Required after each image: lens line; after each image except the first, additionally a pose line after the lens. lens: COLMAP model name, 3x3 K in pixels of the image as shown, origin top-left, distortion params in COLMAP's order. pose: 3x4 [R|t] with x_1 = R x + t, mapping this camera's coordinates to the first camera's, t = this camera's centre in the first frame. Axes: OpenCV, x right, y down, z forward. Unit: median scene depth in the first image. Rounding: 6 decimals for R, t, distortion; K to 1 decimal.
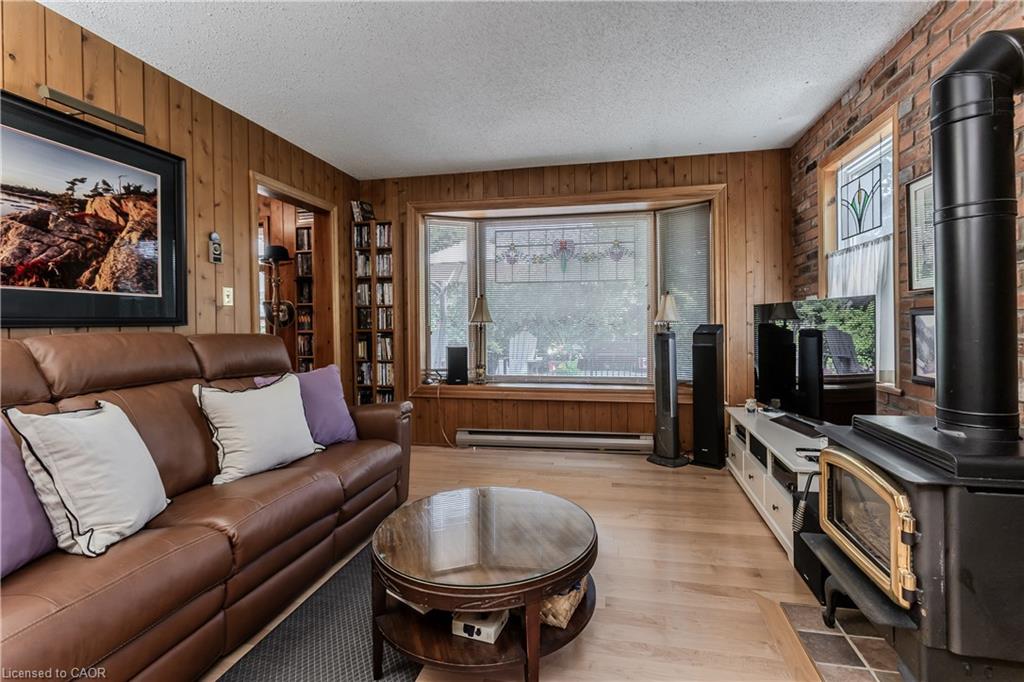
lens RADIAL K [[463.6, 0, 522.1], [0, 463.6, 330.1], [0, 0, 1]] dist [-0.002695, 0.000190]
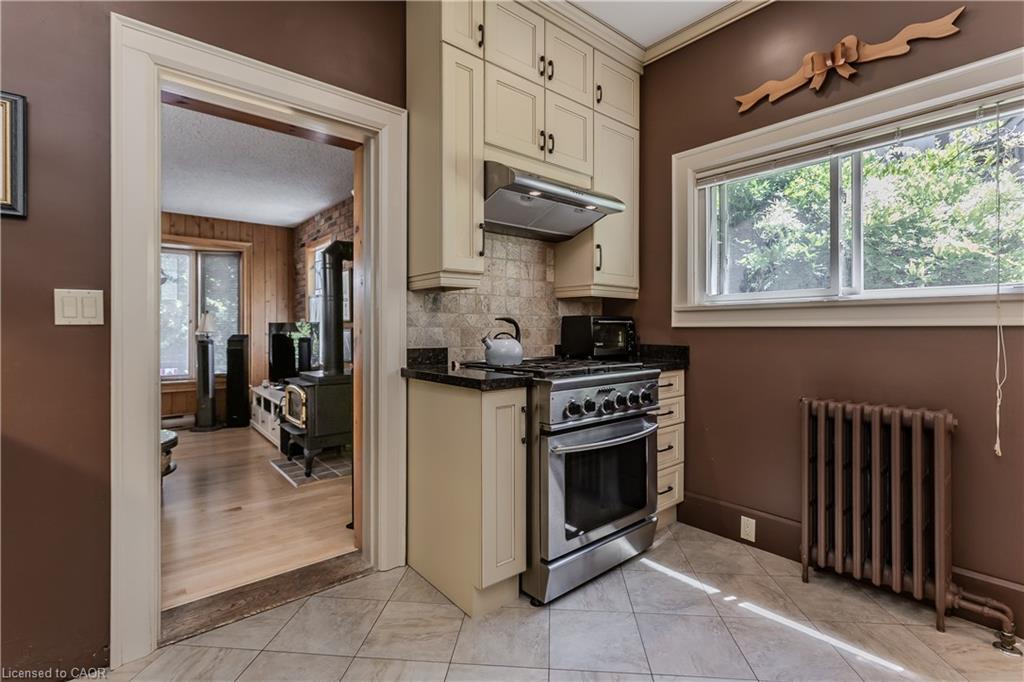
lens RADIAL K [[463.6, 0, 522.1], [0, 463.6, 330.1], [0, 0, 1]] dist [-0.002695, 0.000190]
pose [[0.605325, 0.013265, 0.795868, -0.241289], [0.004840, 0.999781, -0.020345, 0.008574], [-0.795964, 0.016168, 0.605128, -0.653079]]
